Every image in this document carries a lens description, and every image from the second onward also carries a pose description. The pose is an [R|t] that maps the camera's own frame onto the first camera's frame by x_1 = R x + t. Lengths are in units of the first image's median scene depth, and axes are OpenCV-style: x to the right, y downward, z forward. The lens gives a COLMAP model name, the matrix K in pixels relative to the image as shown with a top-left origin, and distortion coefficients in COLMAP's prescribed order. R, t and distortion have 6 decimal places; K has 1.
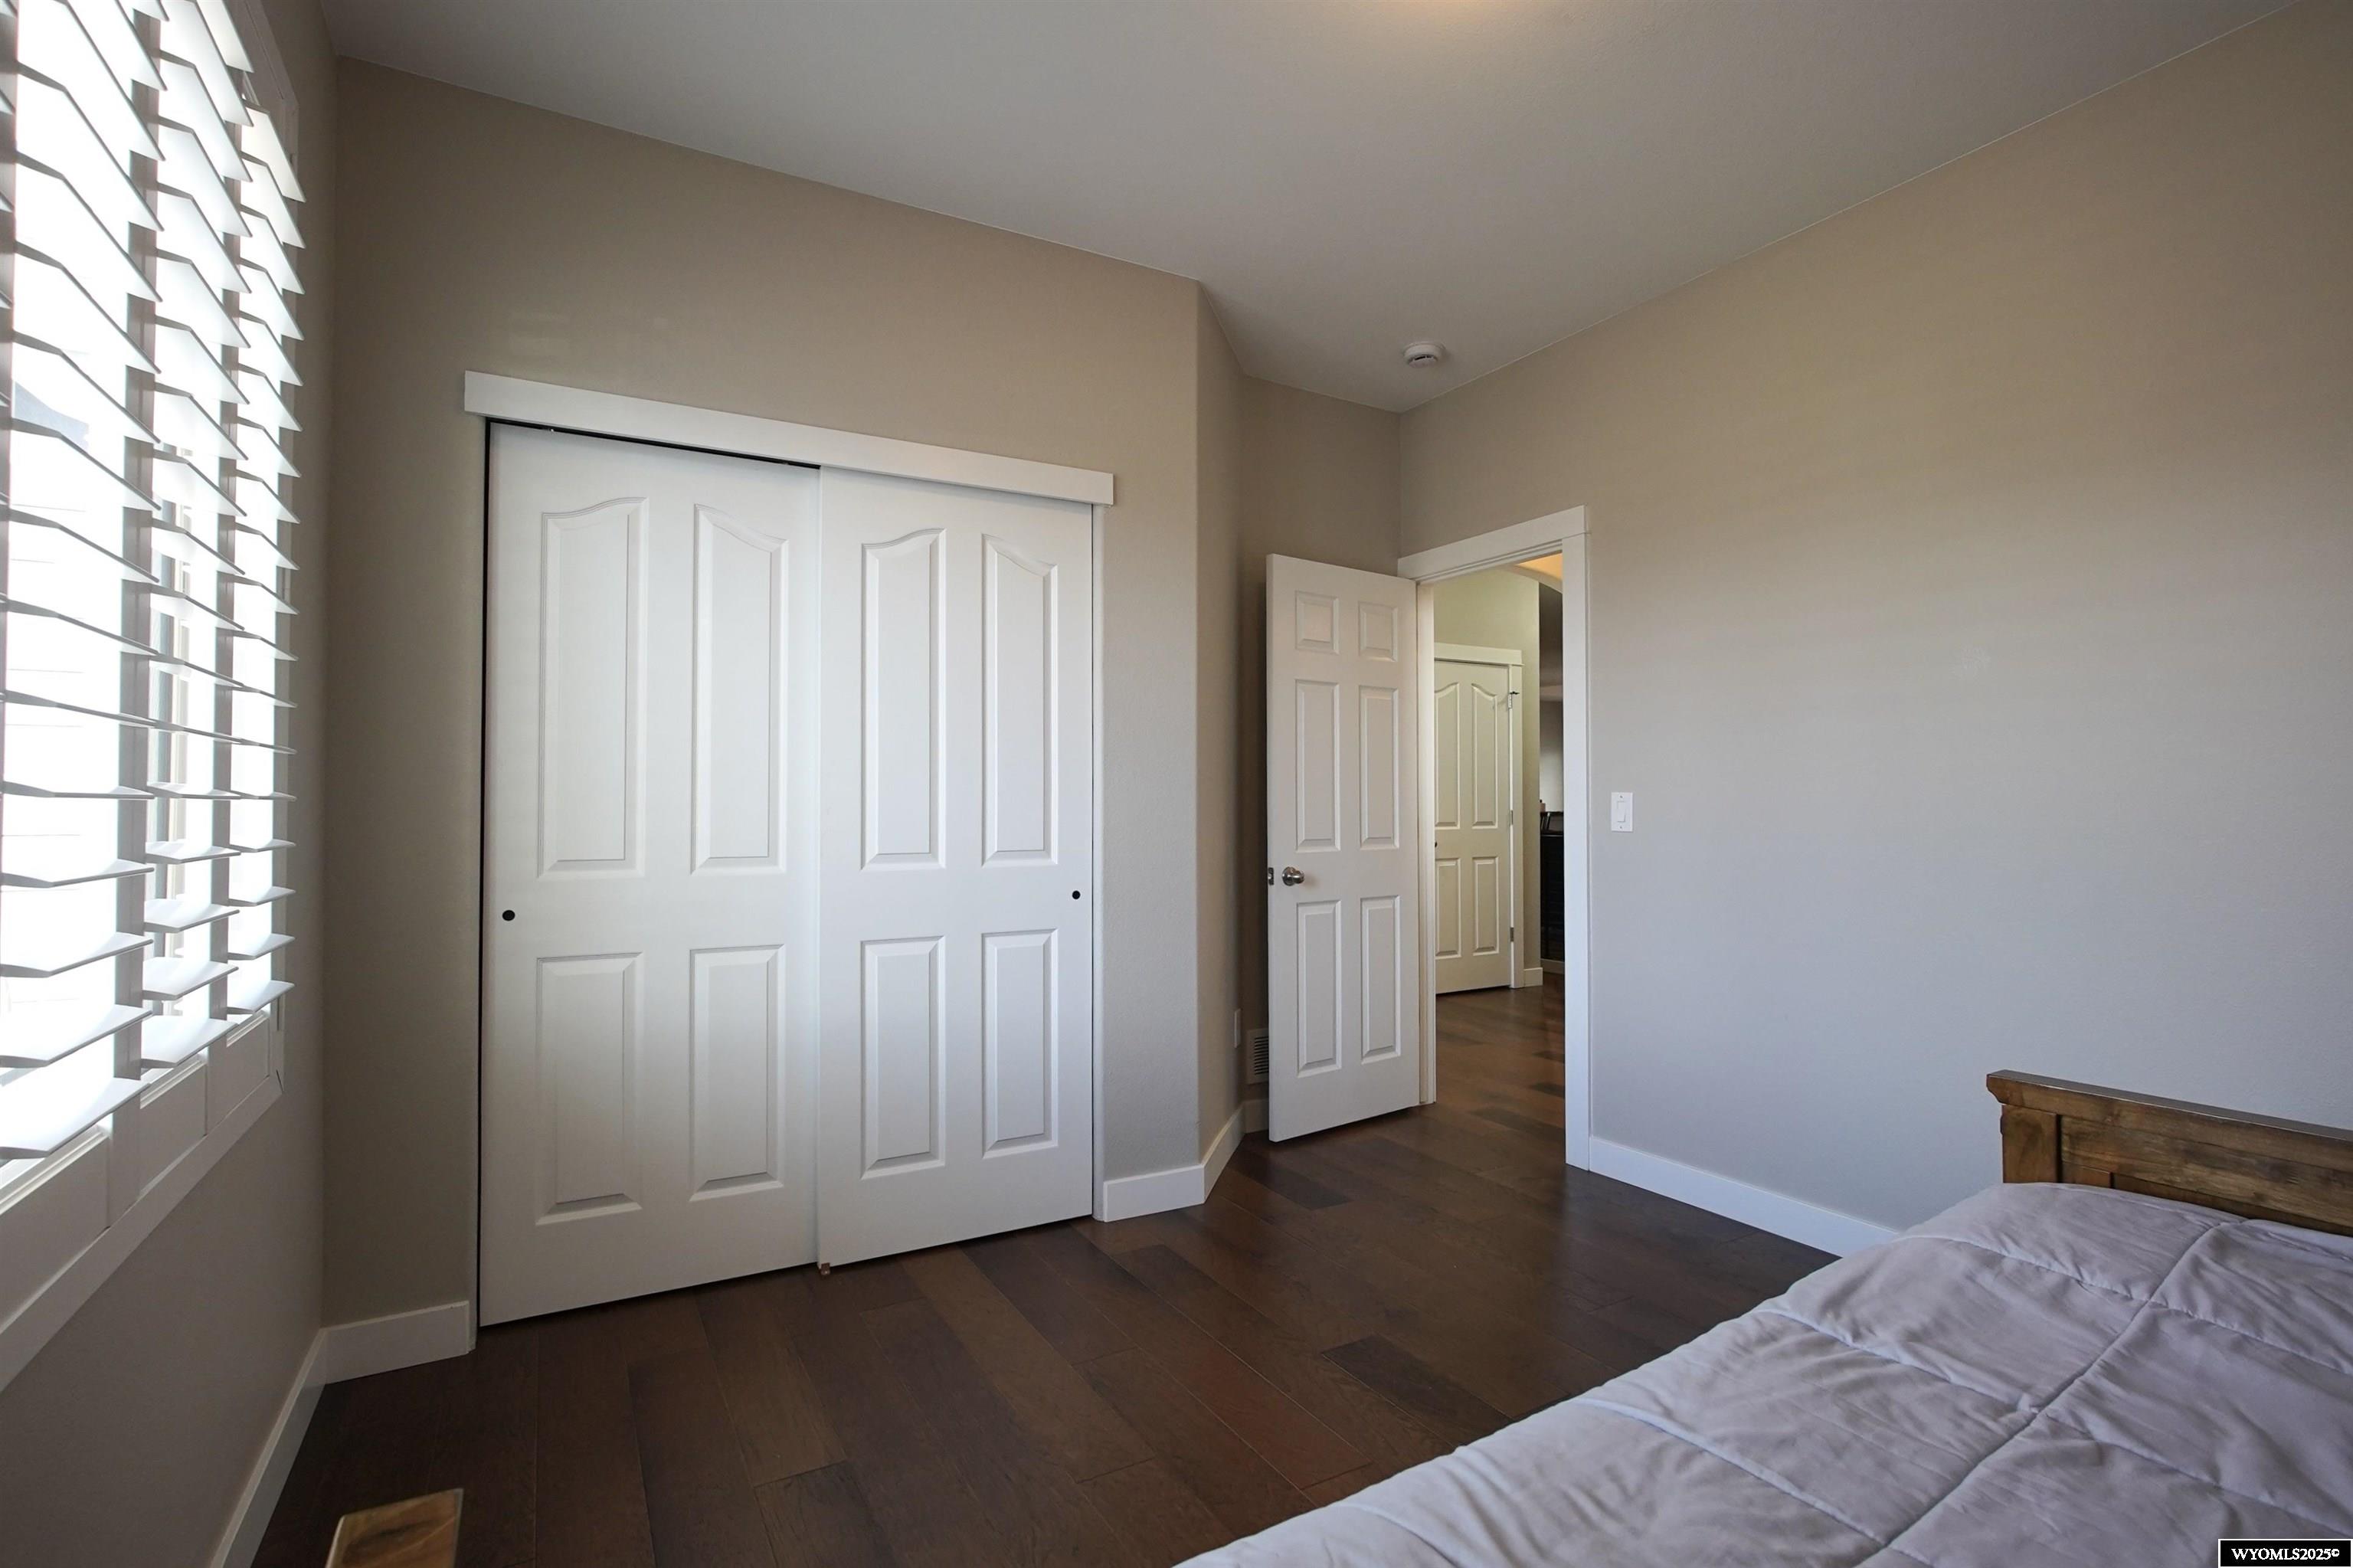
lens RADIAL K [[1090.8, 0, 1182.4], [0, 1090.8, 786.4], [0, 0, 1]] dist [-0.014811, 0.004108]
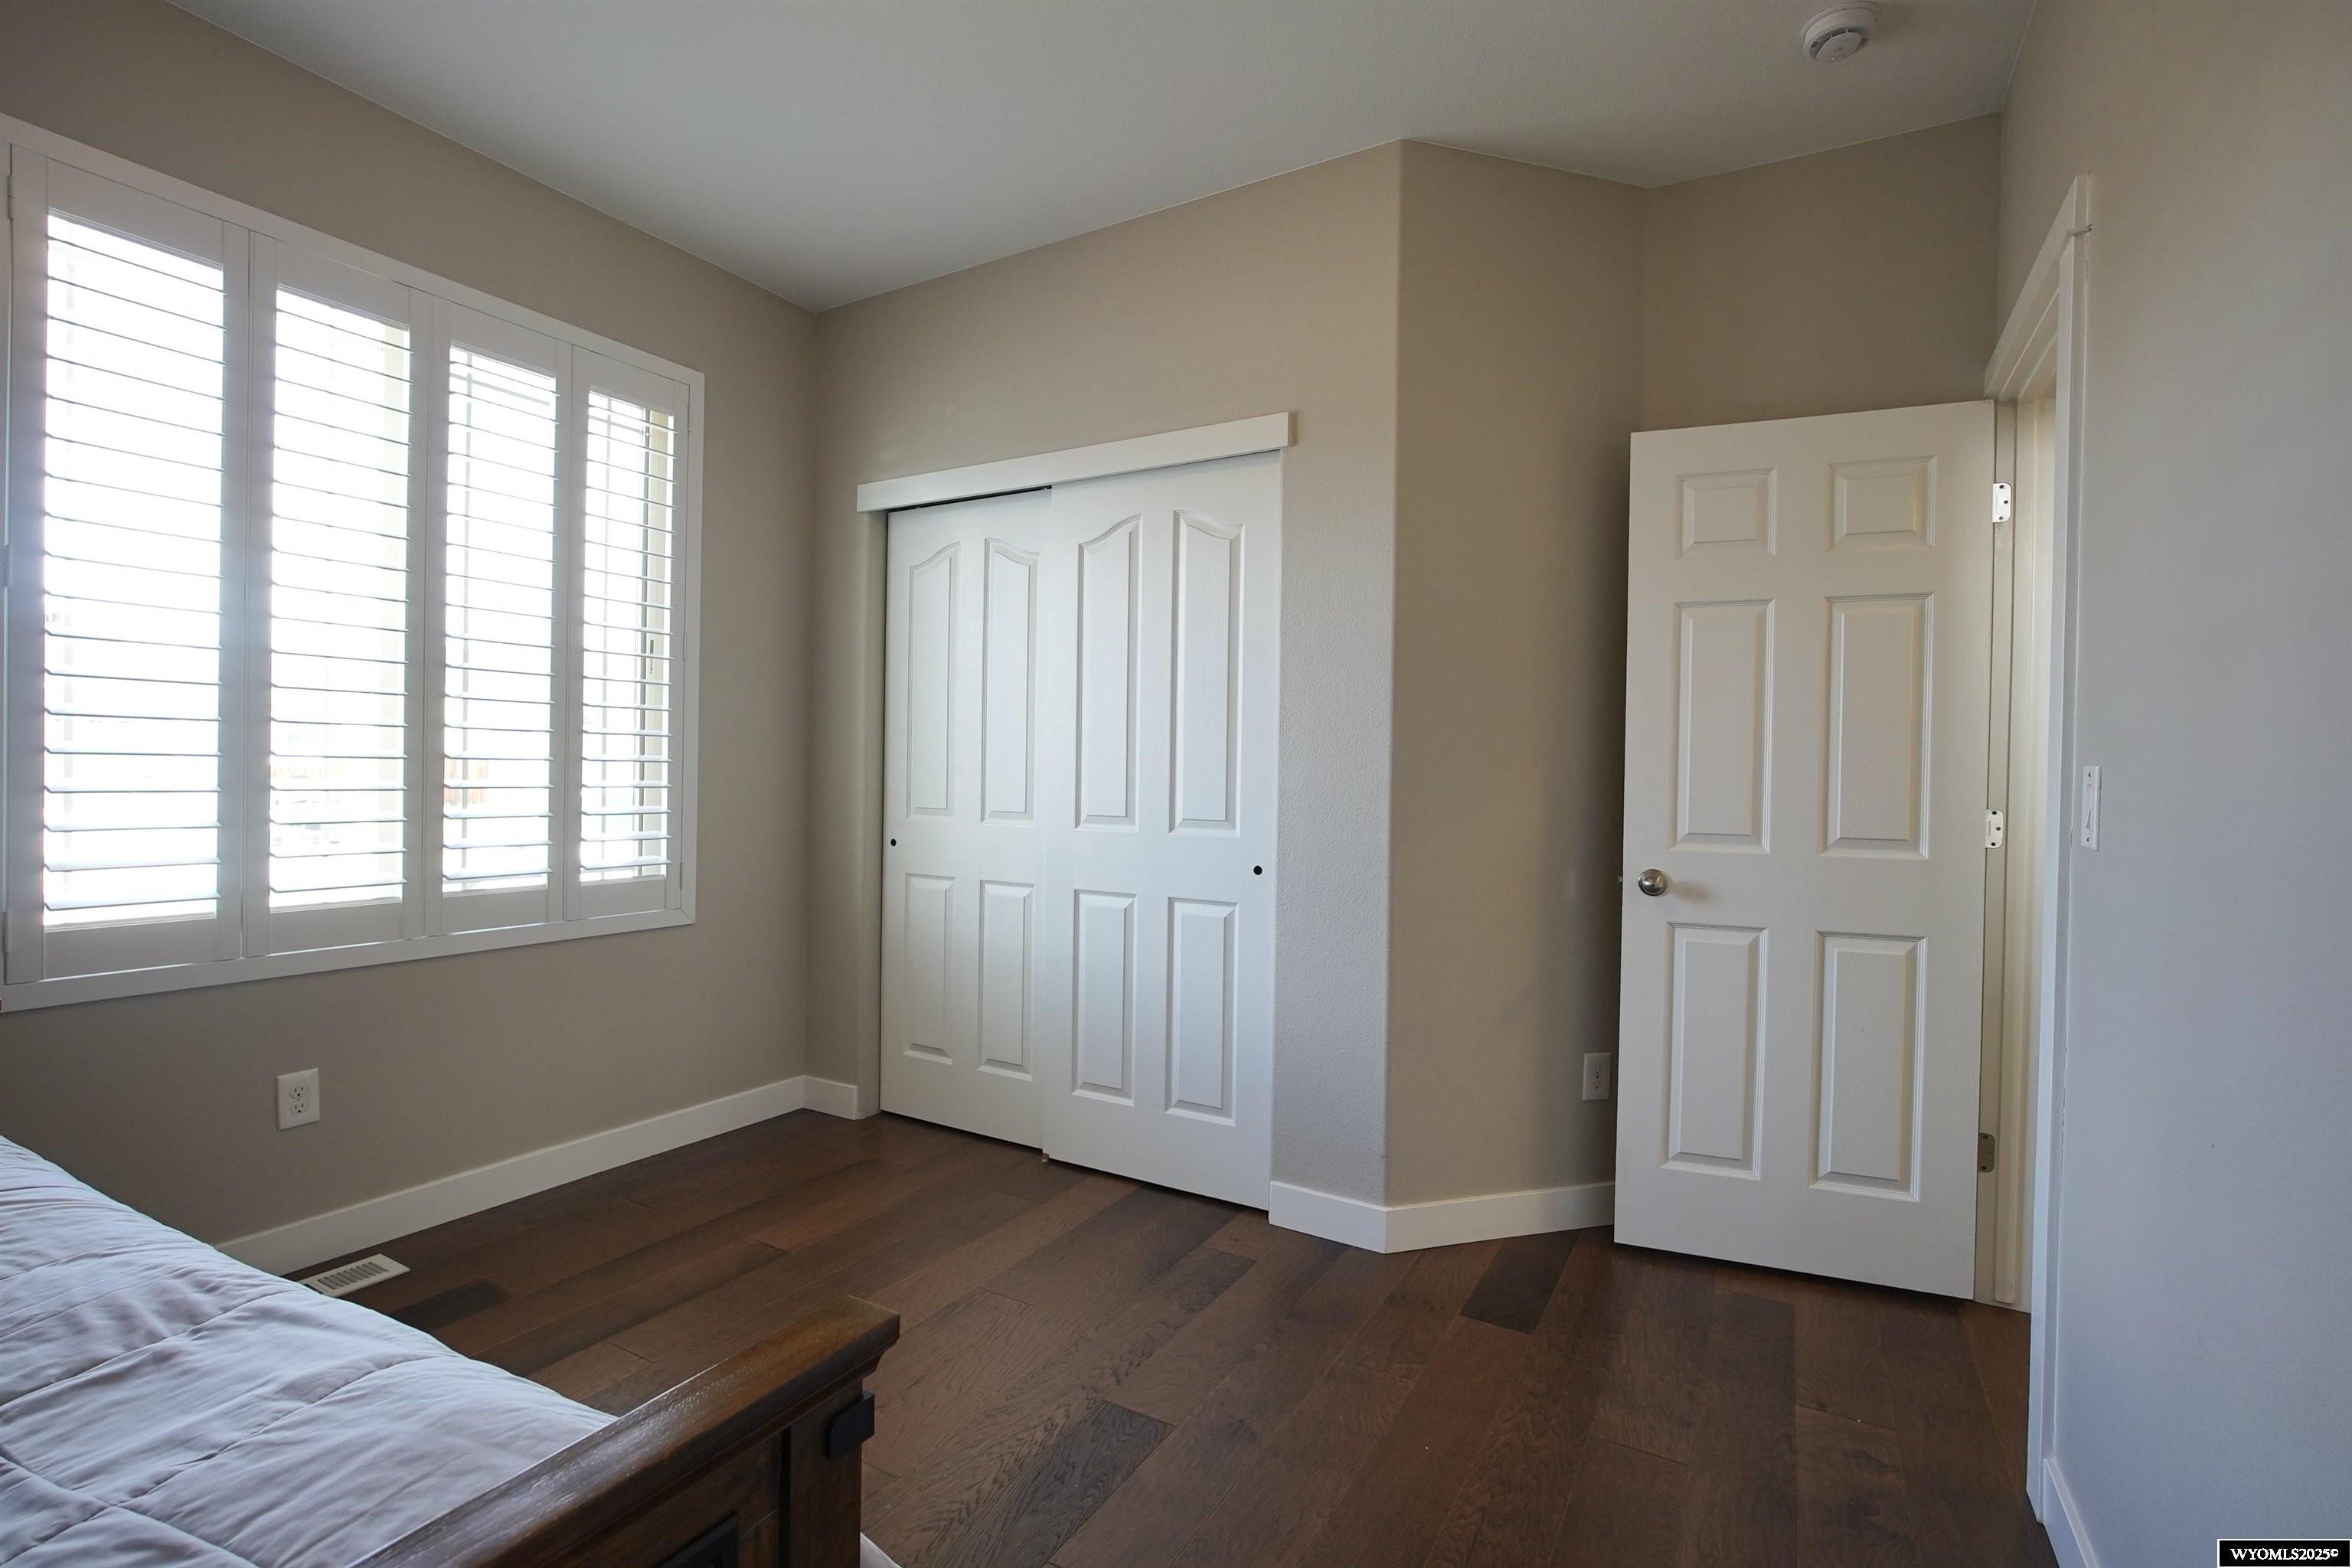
lens RADIAL K [[1090.3, 0, 1190.0], [0, 1090.3, 785.0], [0, 0, 1]] dist [-0.014811, 0.004108]
pose [[0.500051, 0.022211, -0.865711, 0.704502], [-0.000500, 0.999678, 0.025359, 0.001243], [0.865996, -0.012248, 0.499901, 0.486121]]
